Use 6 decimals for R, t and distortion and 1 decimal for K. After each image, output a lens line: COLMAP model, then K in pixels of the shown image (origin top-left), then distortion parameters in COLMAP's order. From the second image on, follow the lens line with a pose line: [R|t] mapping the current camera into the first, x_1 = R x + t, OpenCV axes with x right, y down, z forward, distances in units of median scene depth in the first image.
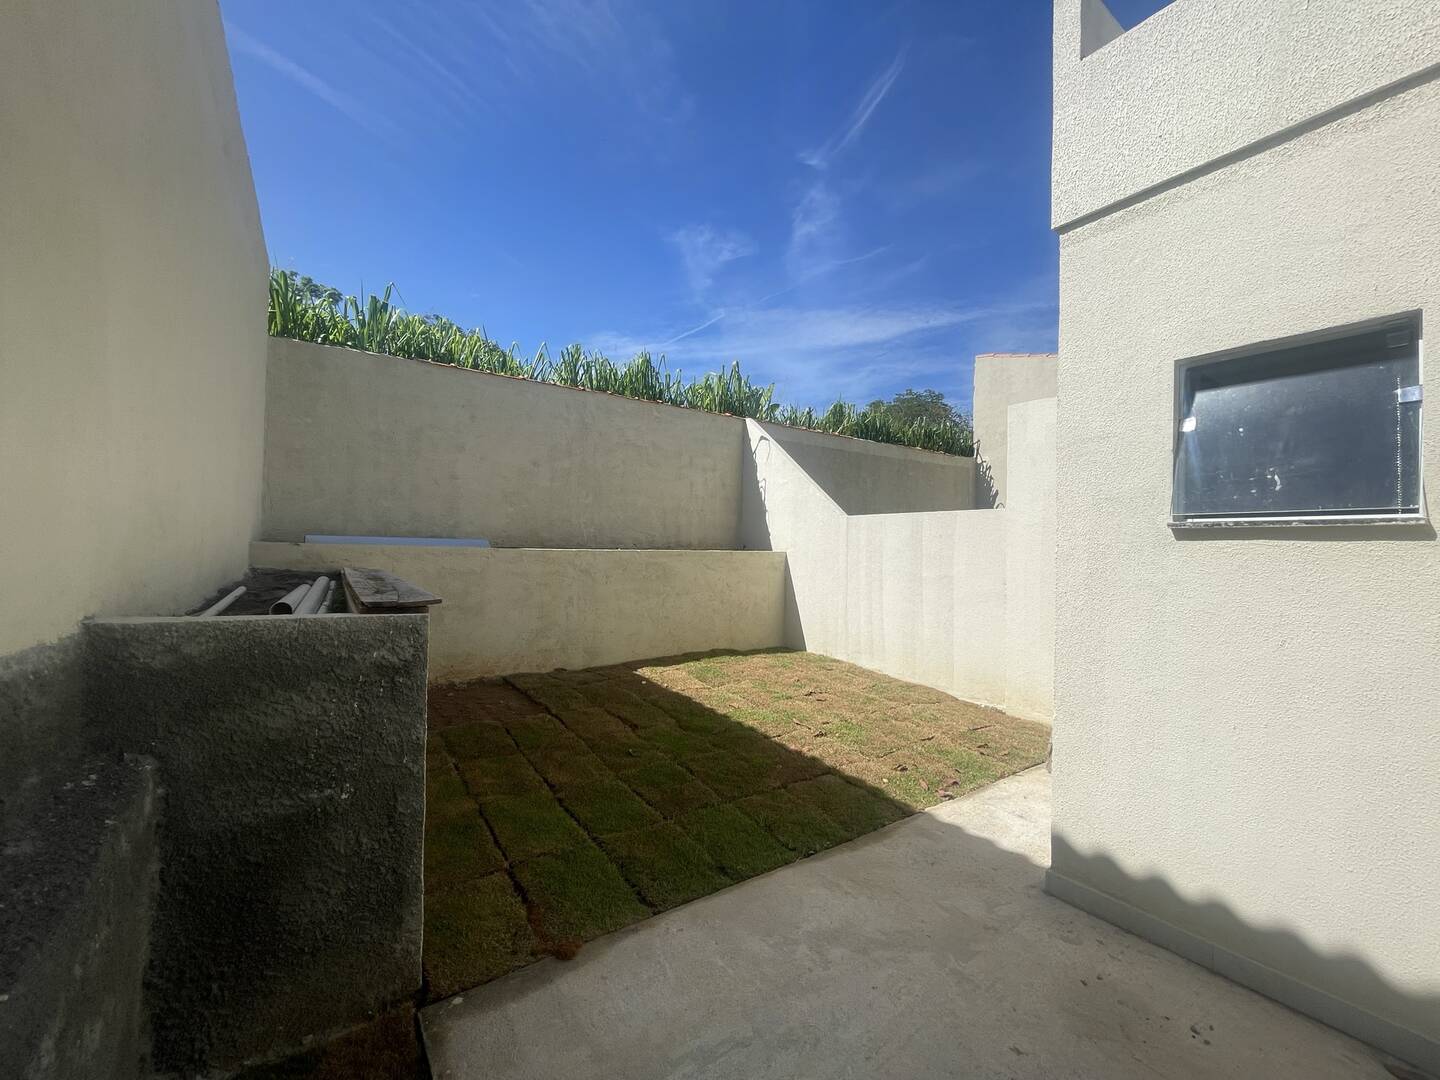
lens RADIAL K [[575.7, 0, 719.9], [0, 575.7, 542.1], [0, 0, 1]] dist [-0.004225, -0.000161]
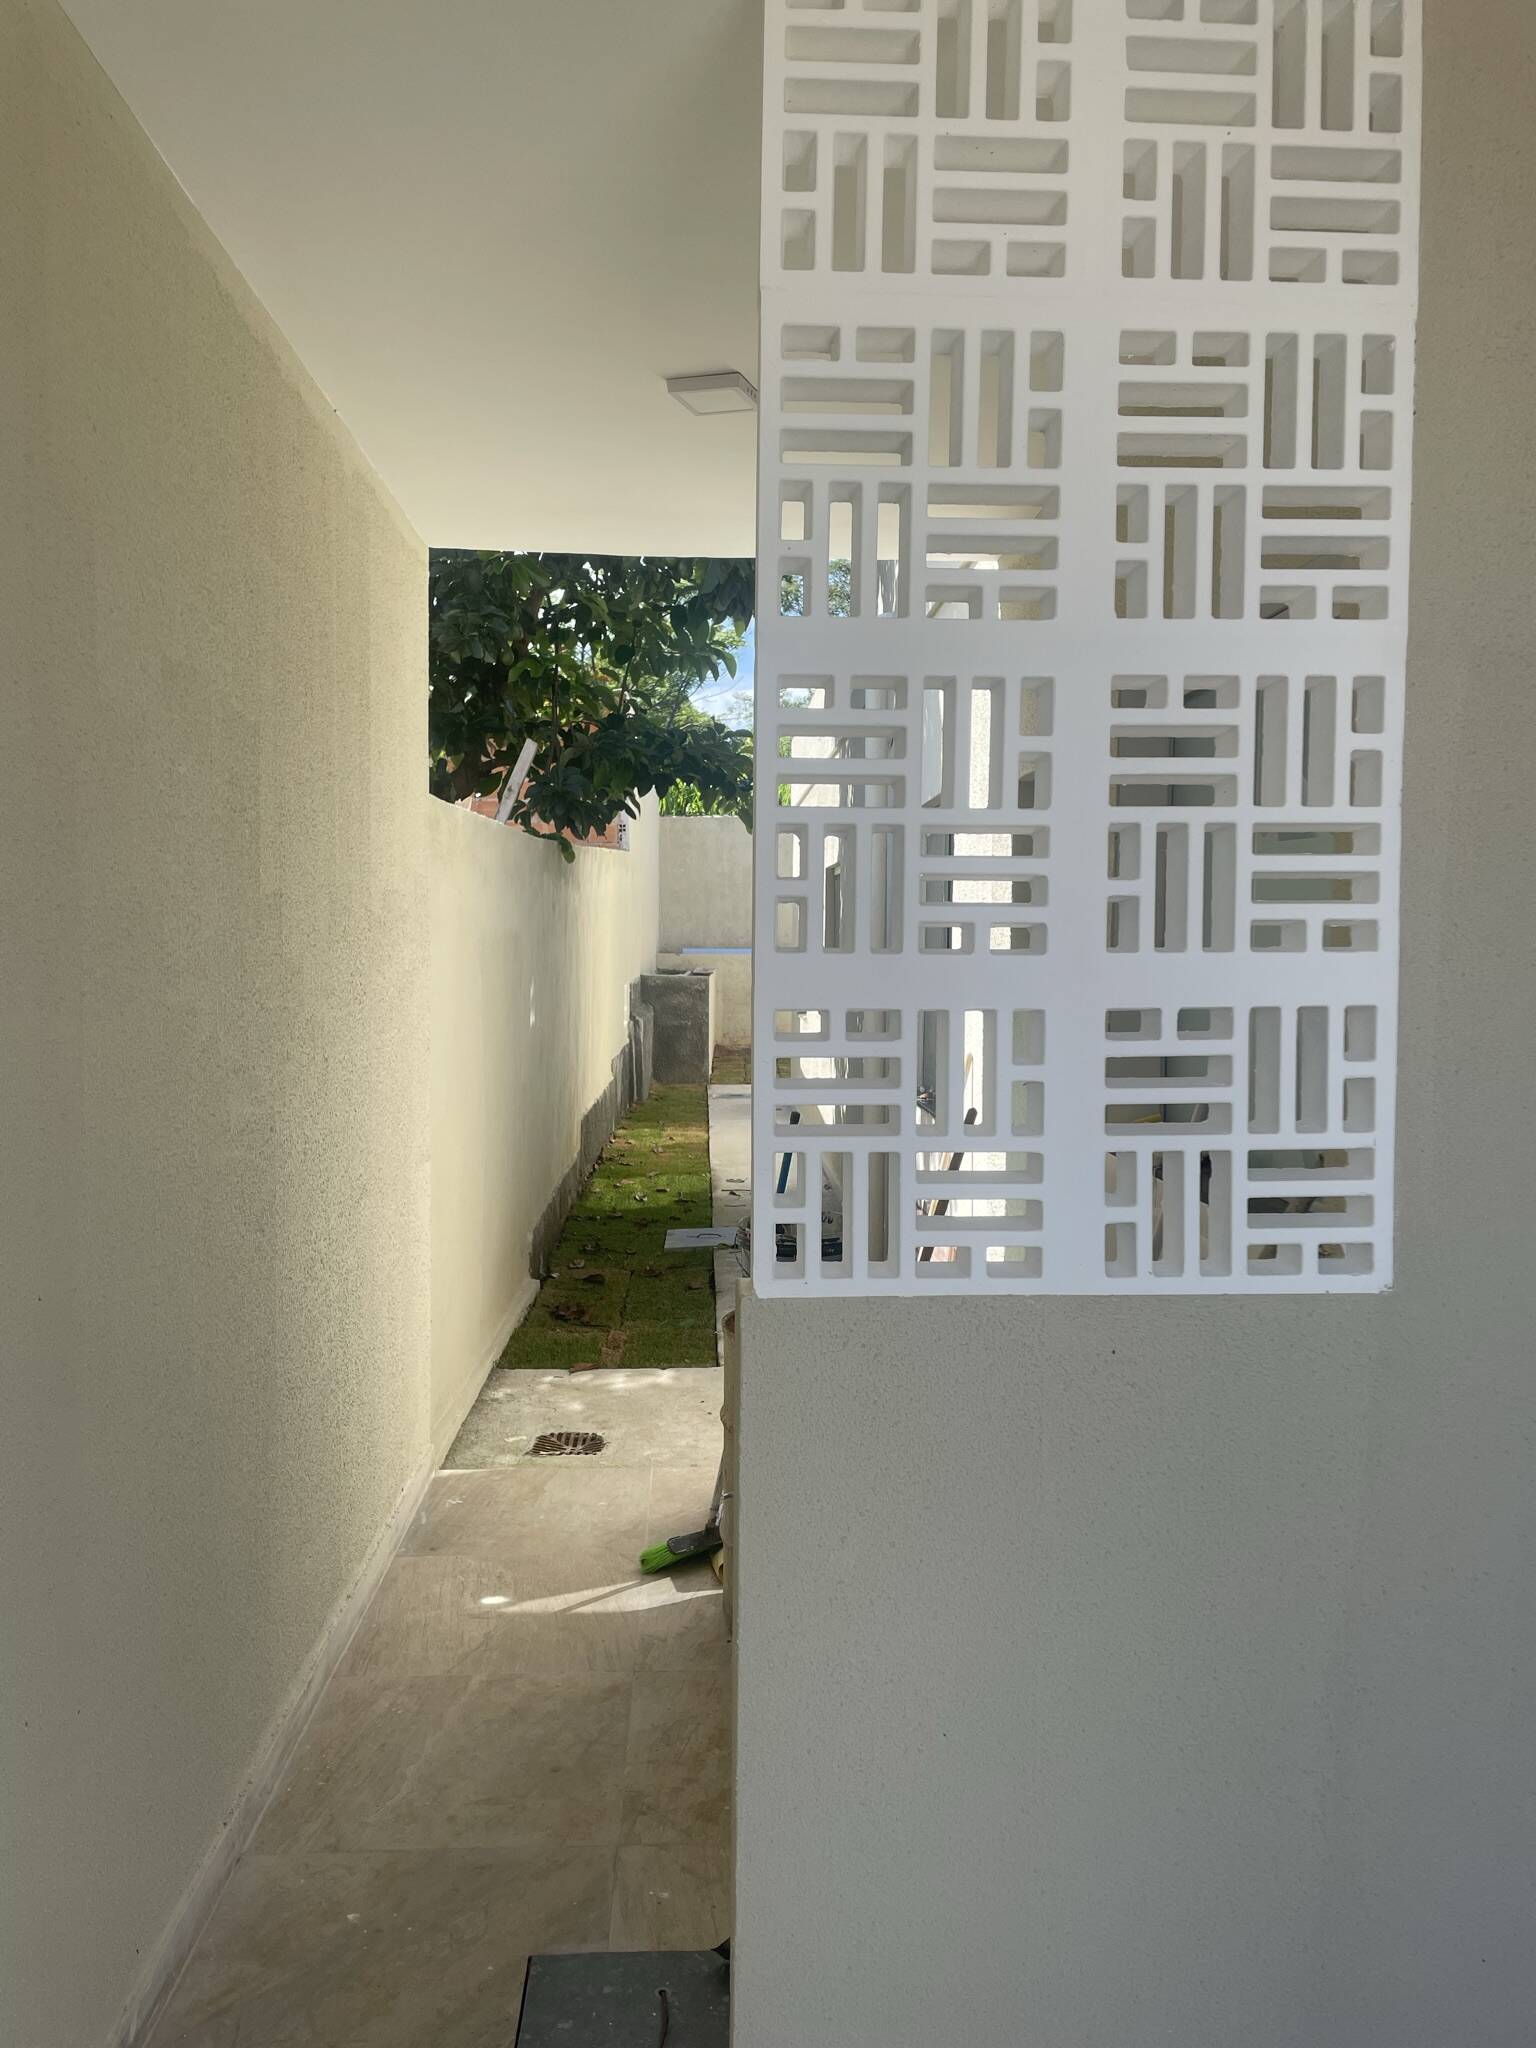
lens RADIAL K [[1555.8, 0, 770.4], [0, 1555.8, 1021.0], [0, 0, 1]] dist [0.000069, 0.000004]
pose [[0.838721, 0.014236, -0.544375, 1.677948], [0.017579, 0.998430, 0.053193, -0.034432], [0.544277, -0.054183, 0.837154, -2.276219]]
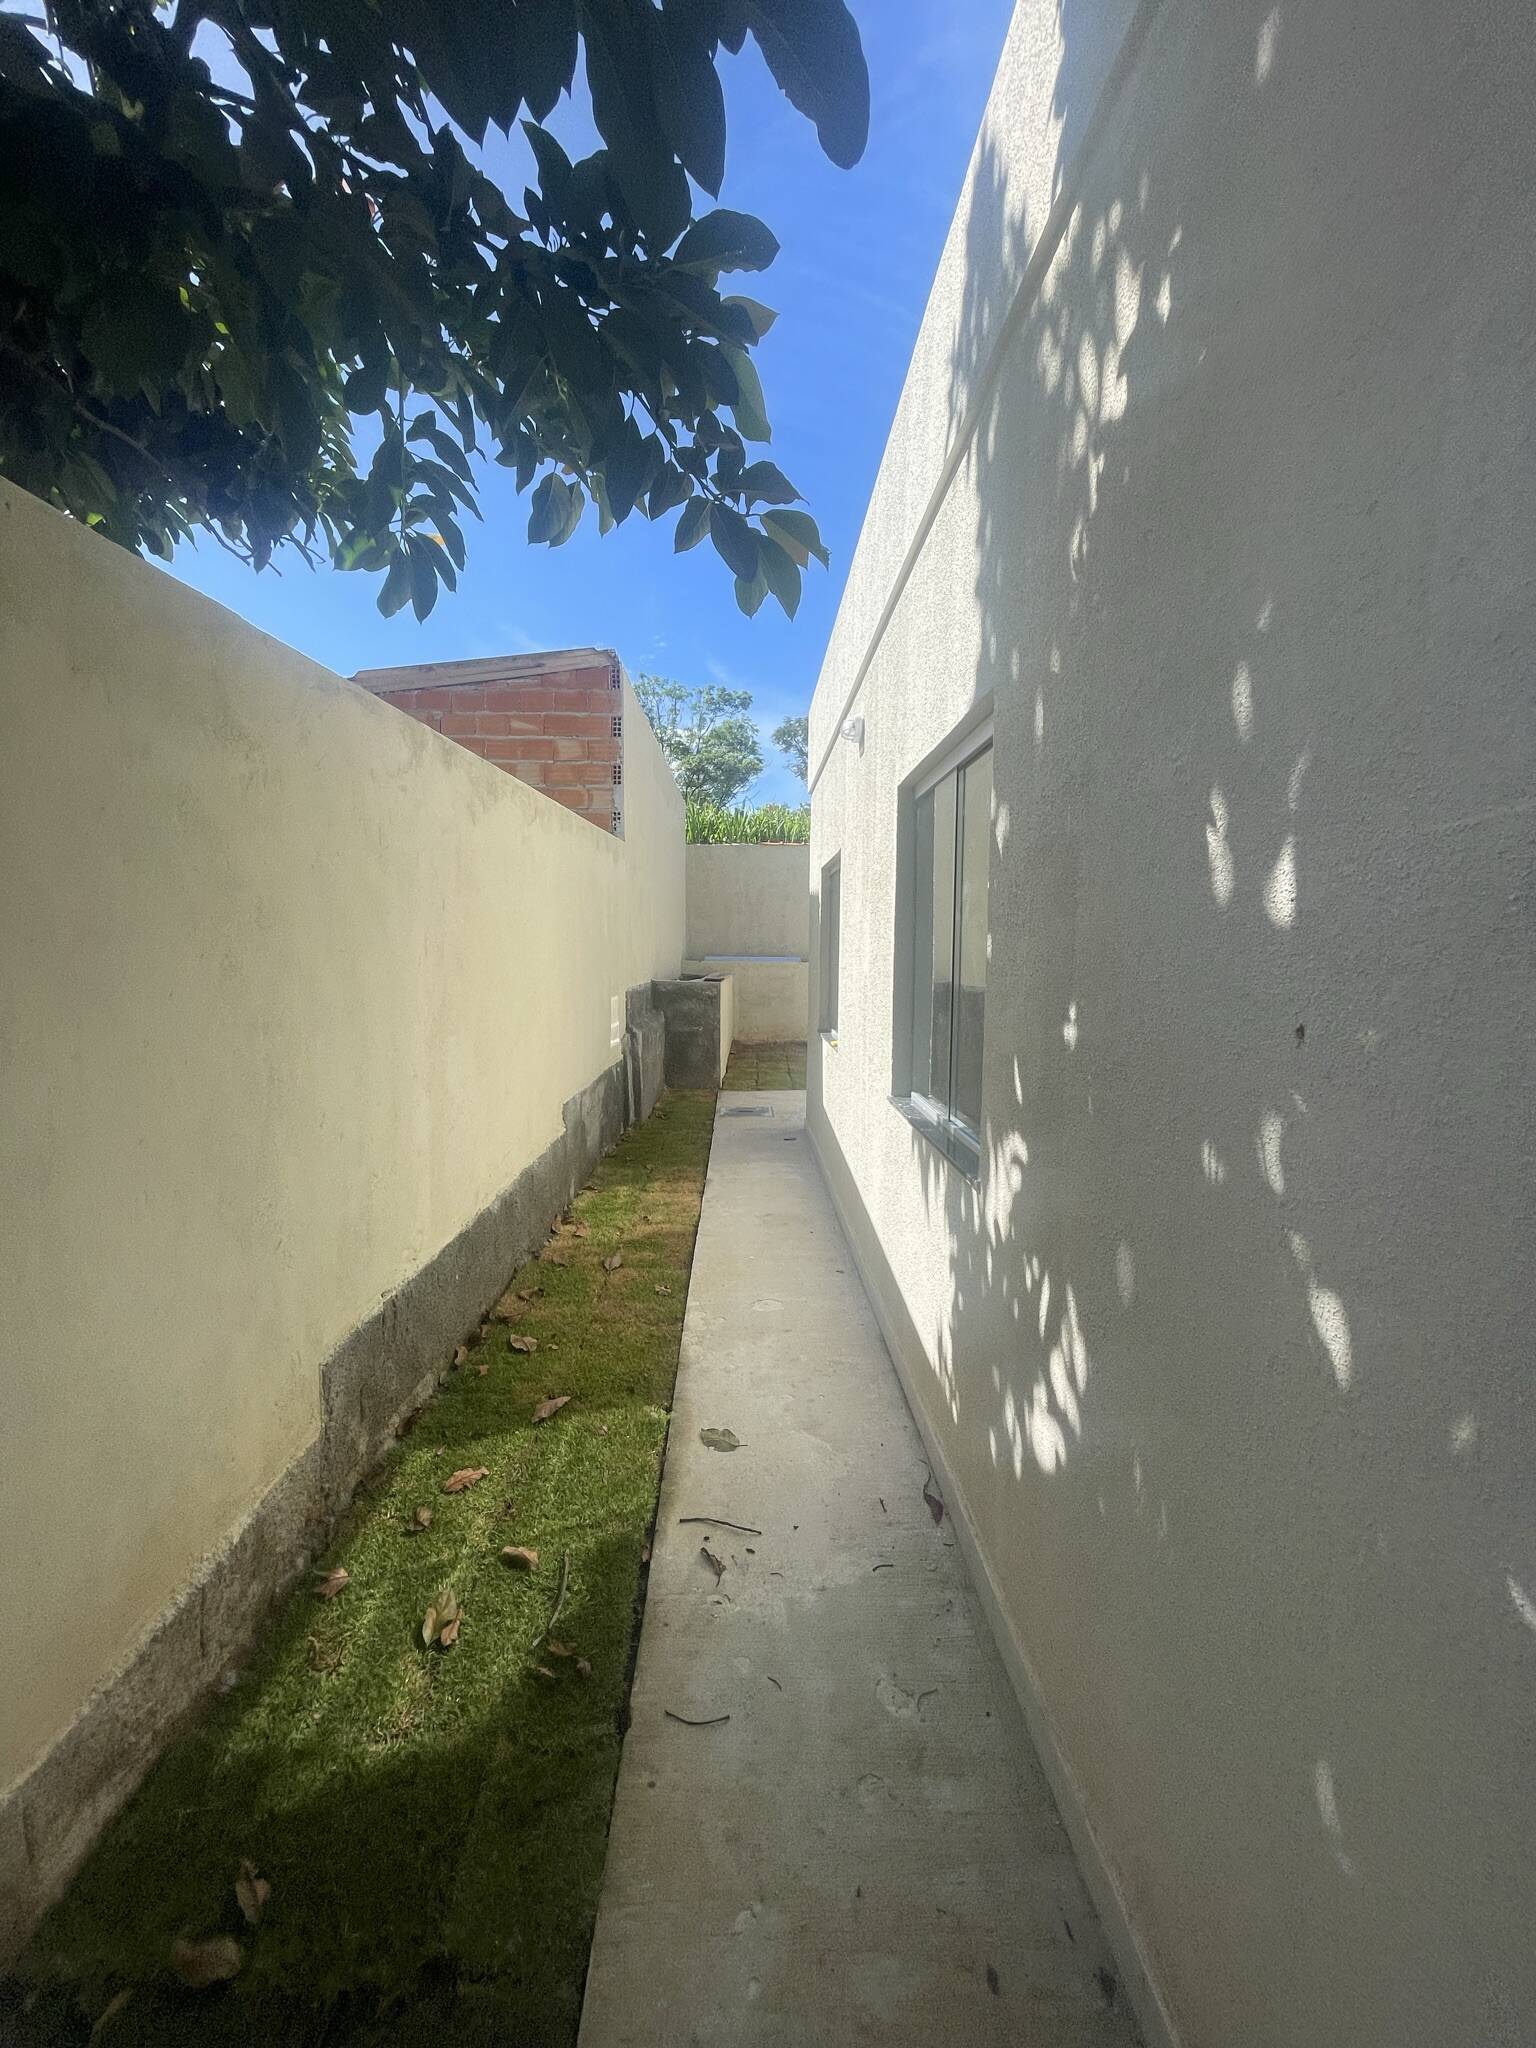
lens RADIAL K [[818.7, 0, 768.1], [0, 818.7, 1026.5], [0, 0, 1]] dist [-0.004225, -0.000161]
pose [[0.833047, 0.031770, -0.552289, 0.837213], [0.018990, 0.996119, 0.085945, -0.009820], [0.552876, -0.082084, 0.829211, -1.002452]]
